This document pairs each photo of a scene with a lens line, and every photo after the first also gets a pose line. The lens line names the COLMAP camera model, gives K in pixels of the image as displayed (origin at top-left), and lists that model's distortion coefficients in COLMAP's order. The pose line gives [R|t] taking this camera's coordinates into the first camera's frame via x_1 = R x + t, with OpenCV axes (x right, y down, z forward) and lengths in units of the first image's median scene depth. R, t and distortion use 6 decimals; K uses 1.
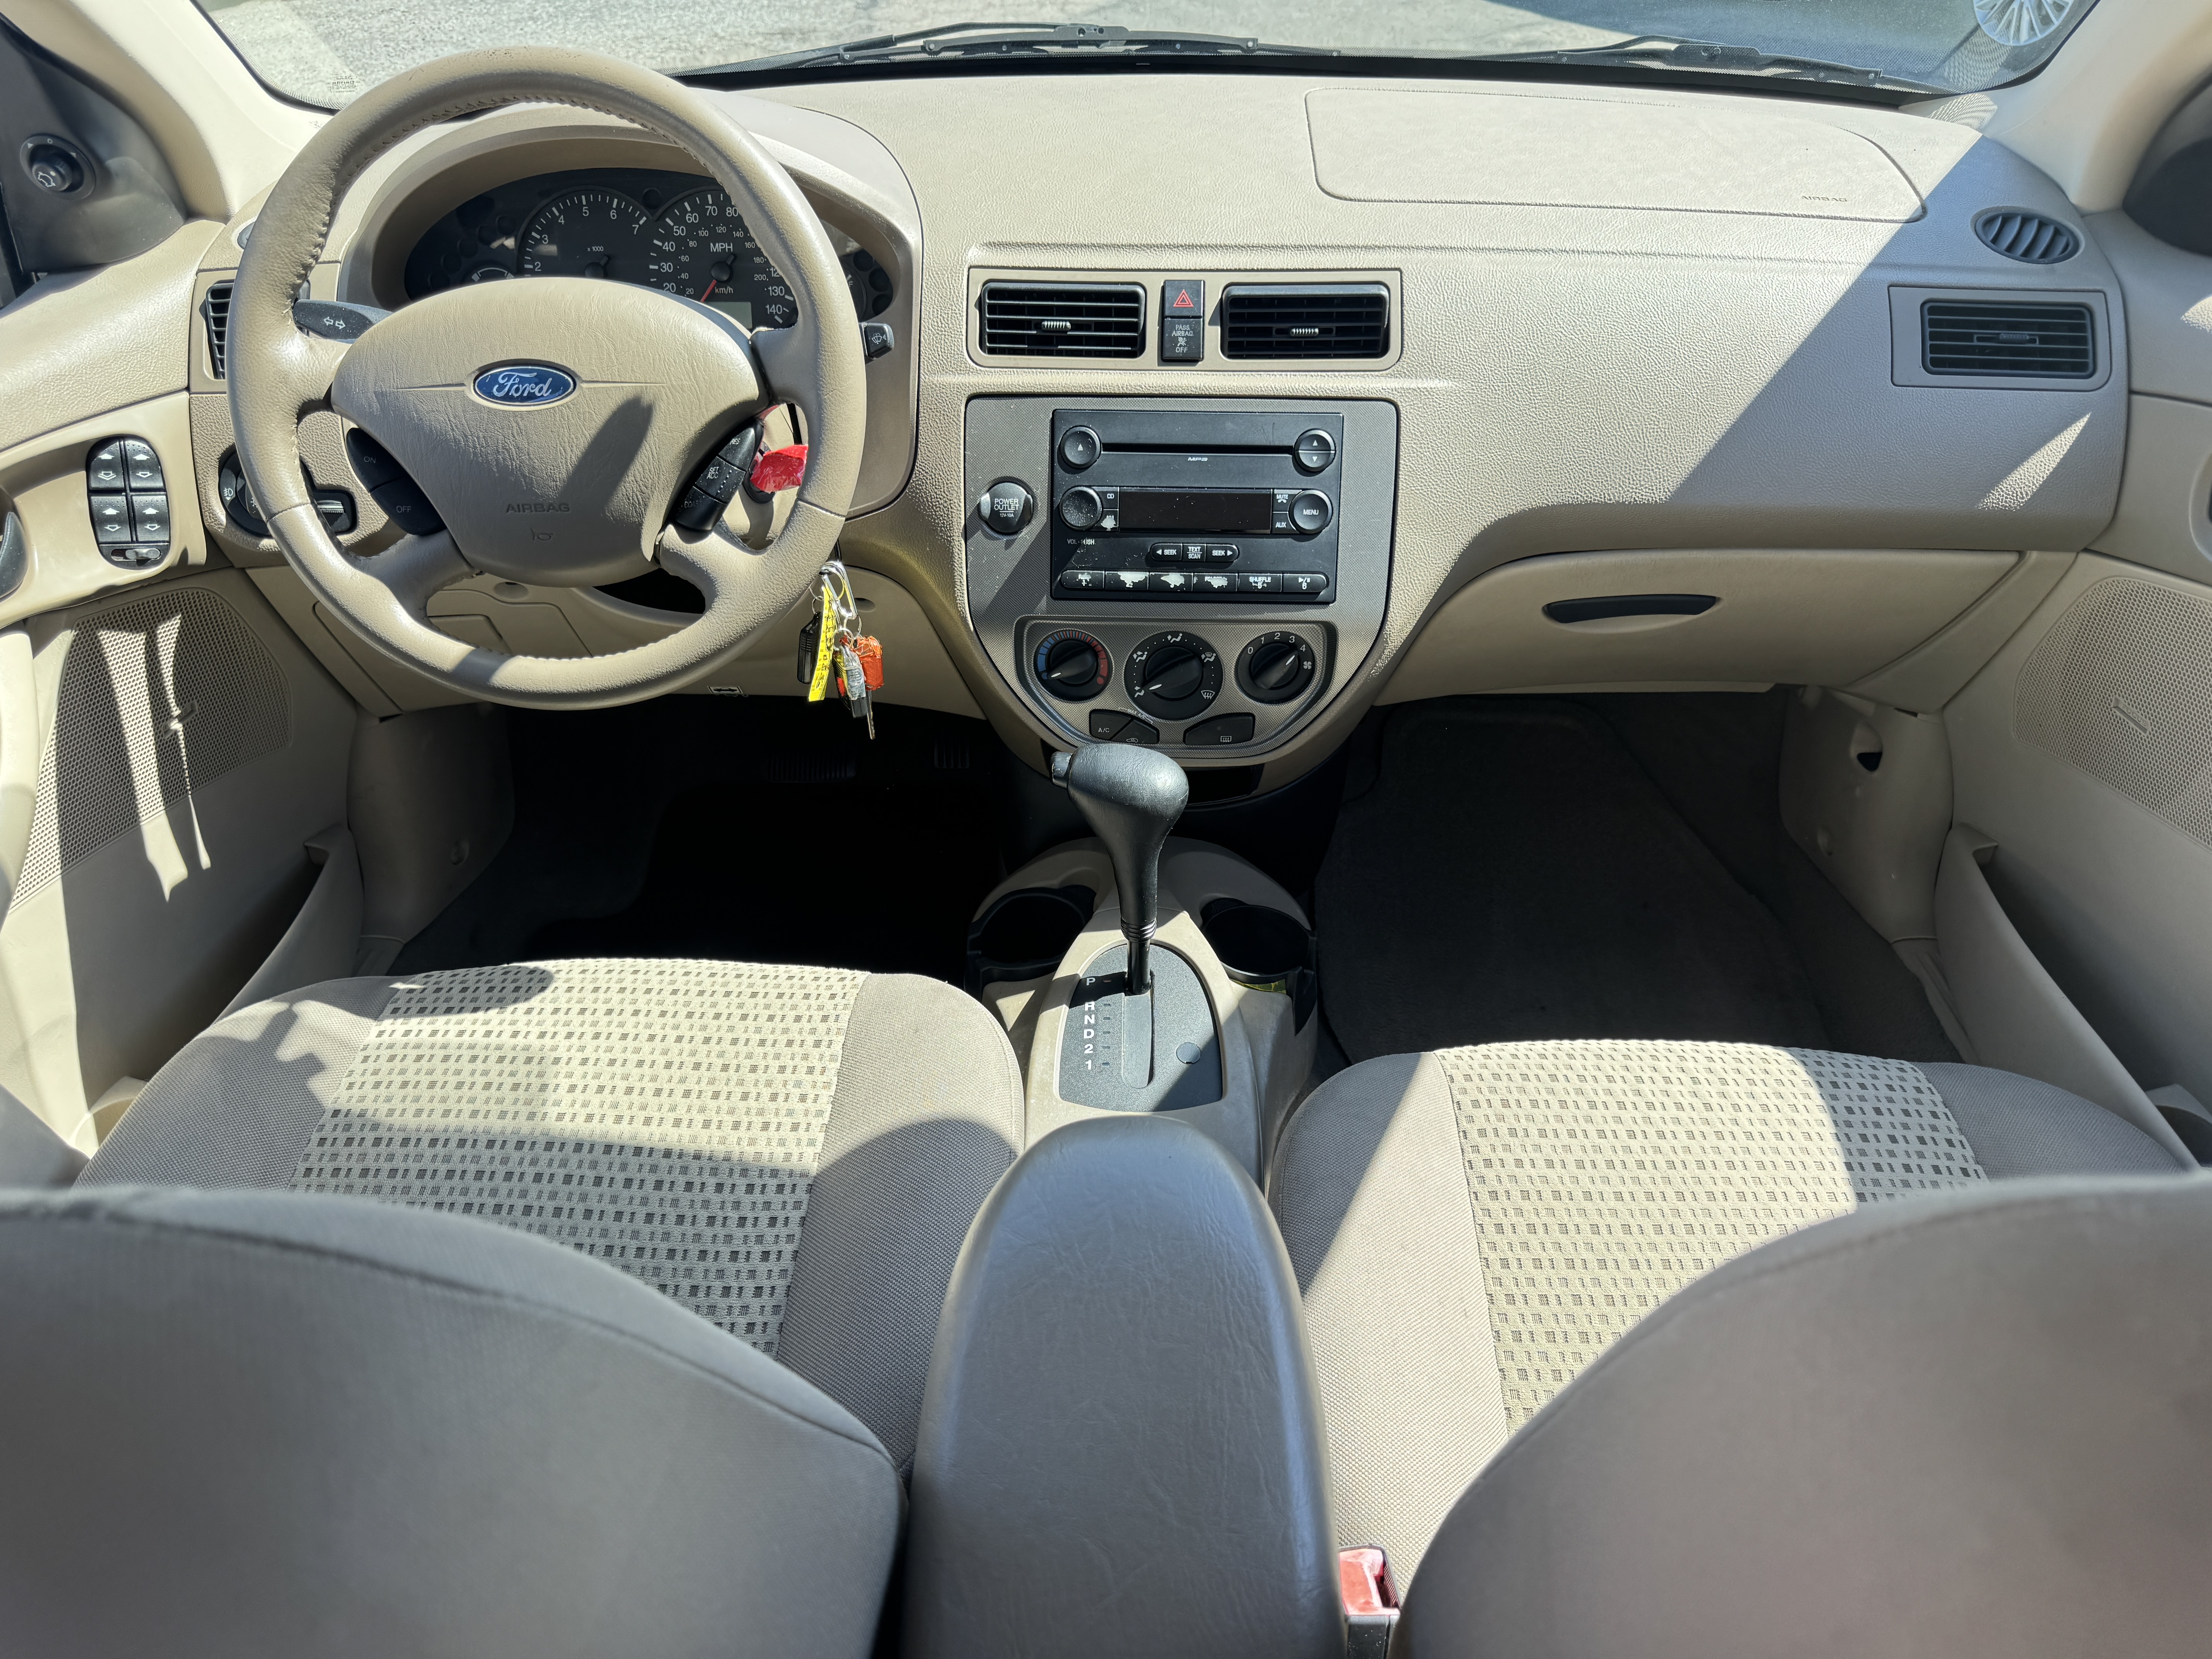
lens RADIAL K [[1579.3, 0, 1092.3], [0, 1579.3, 817.4], [0, 0, 1]] dist [0.049260, -0.064843]
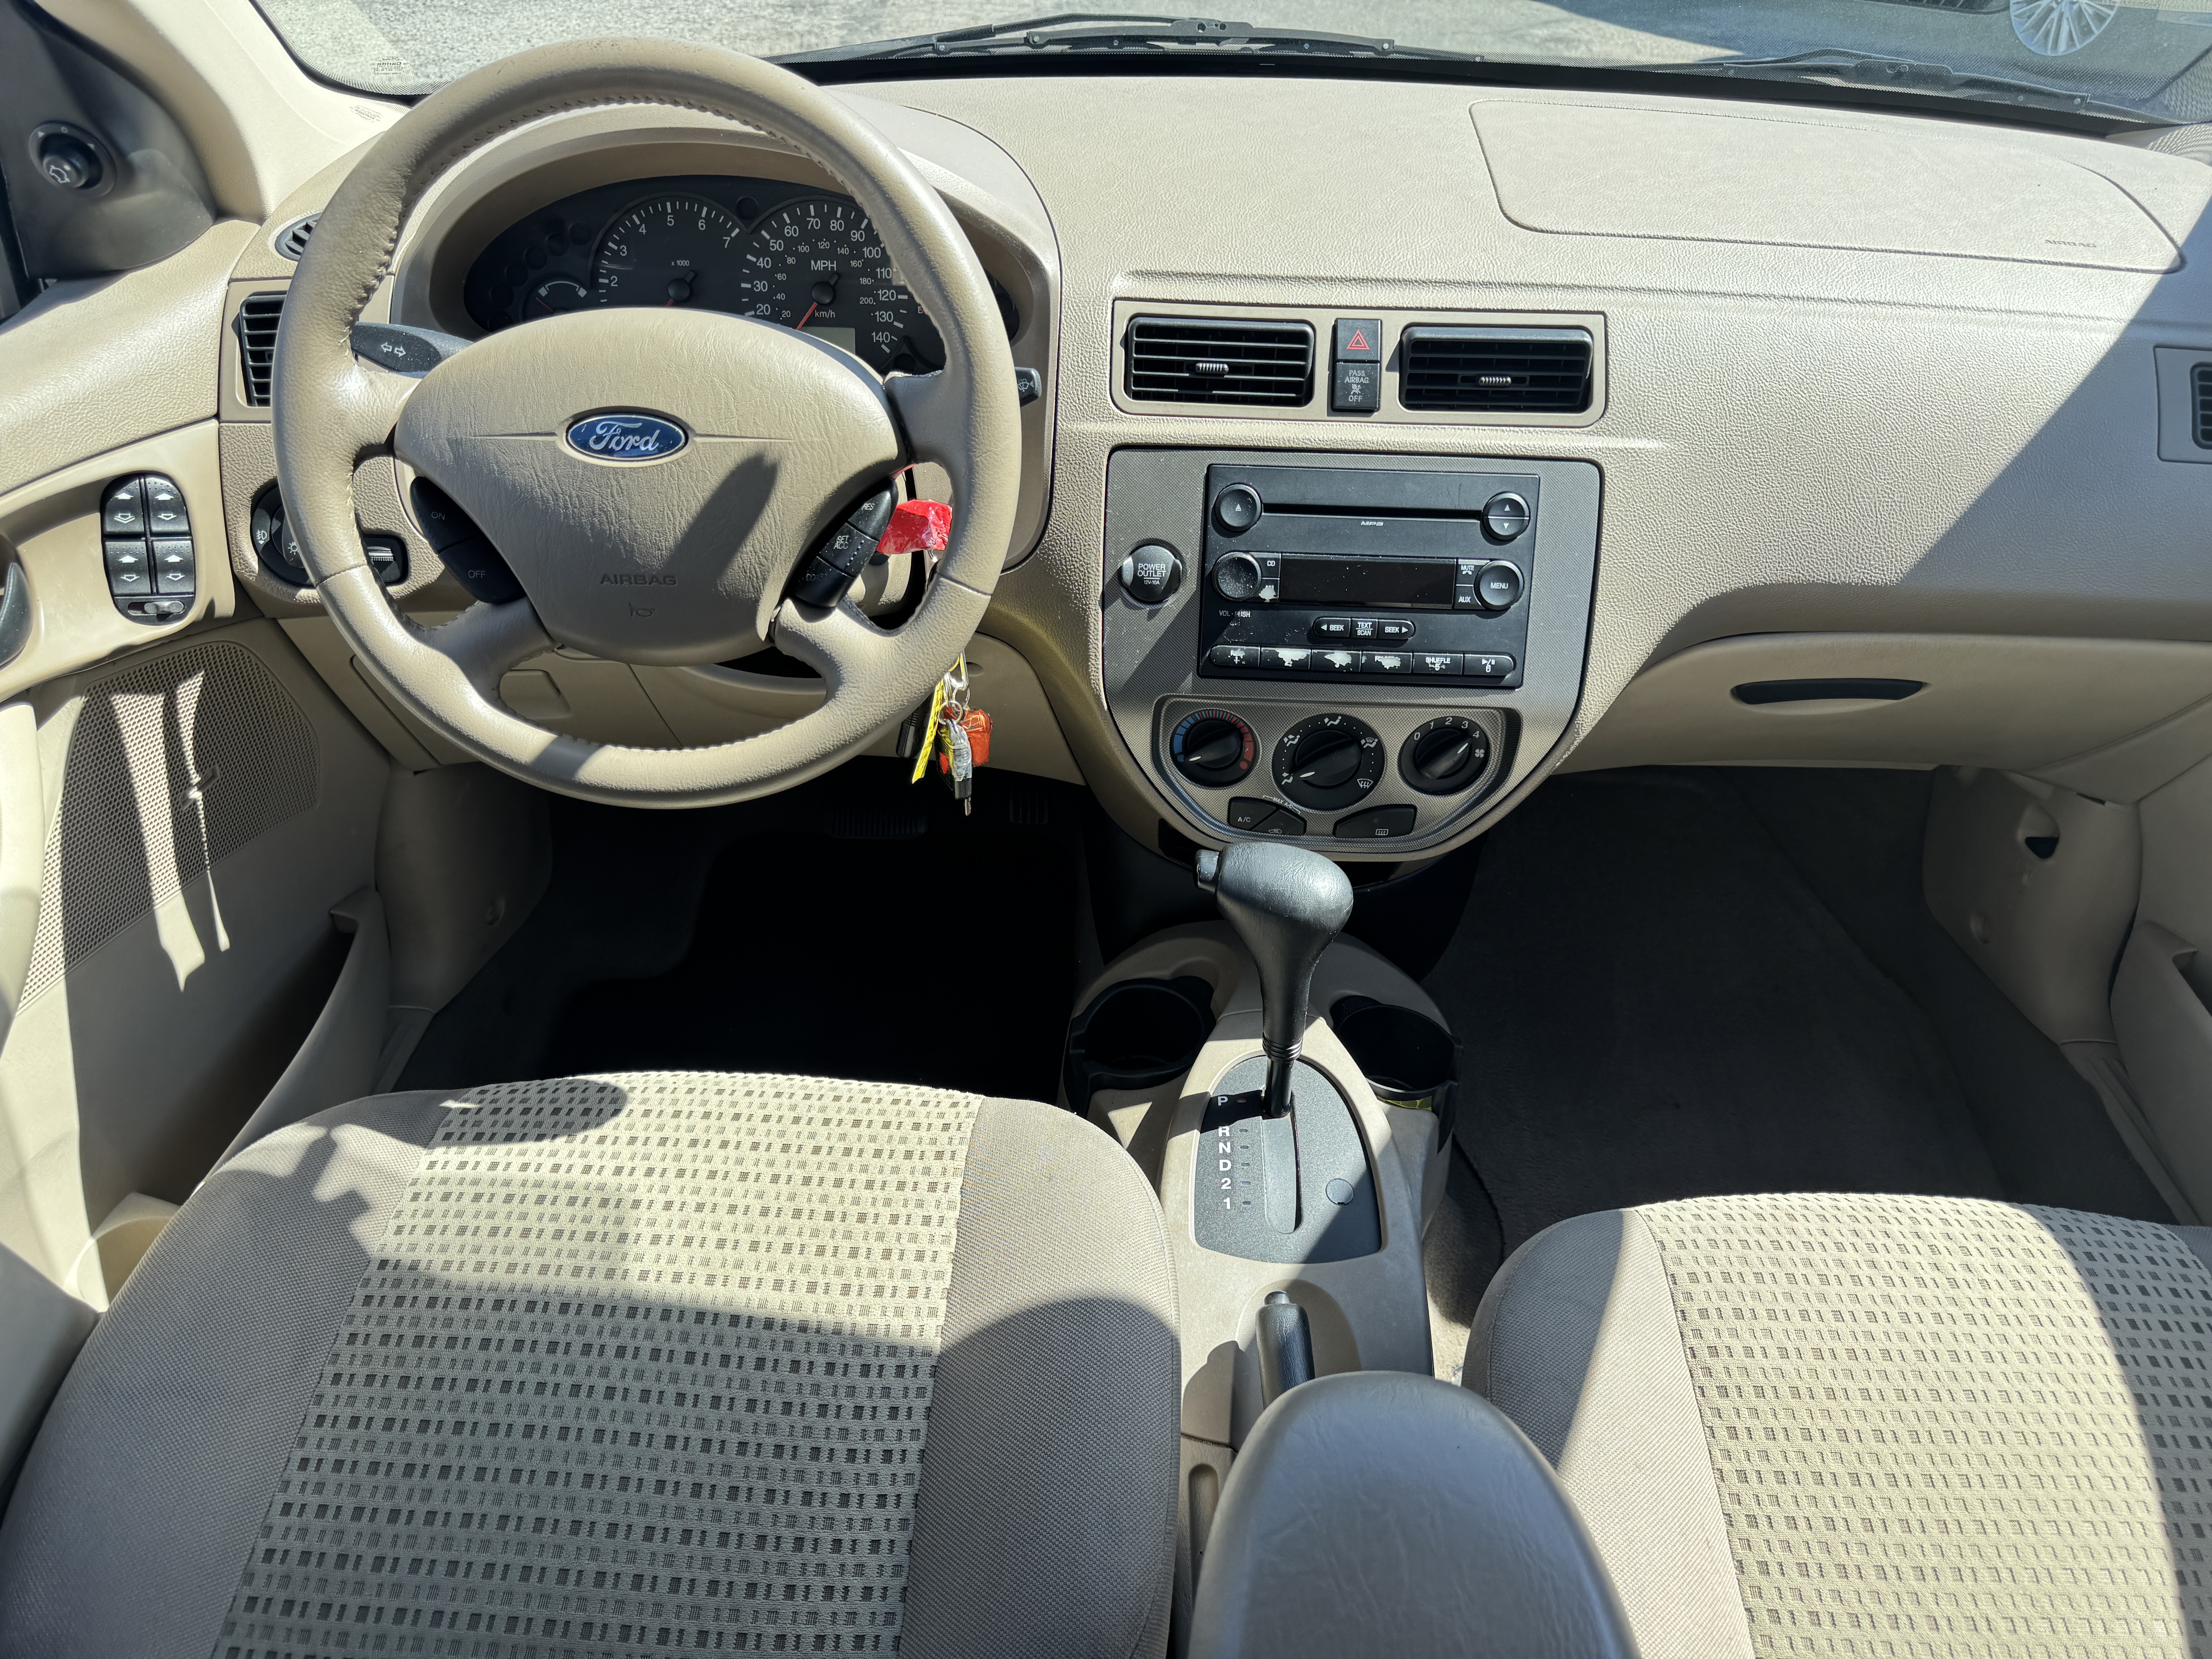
lens RADIAL K [[1590.0, 0, 1106.0], [0, 1590.0, 829.5], [0, 0, 1]] dist [0.041125, -0.052120]
pose [[0.999698, 0.019814, 0.014539, -0.091022], [-0.019990, 0.999727, 0.012073, -0.064367], [-0.014296, -0.012360, 0.999821, 0.115086]]
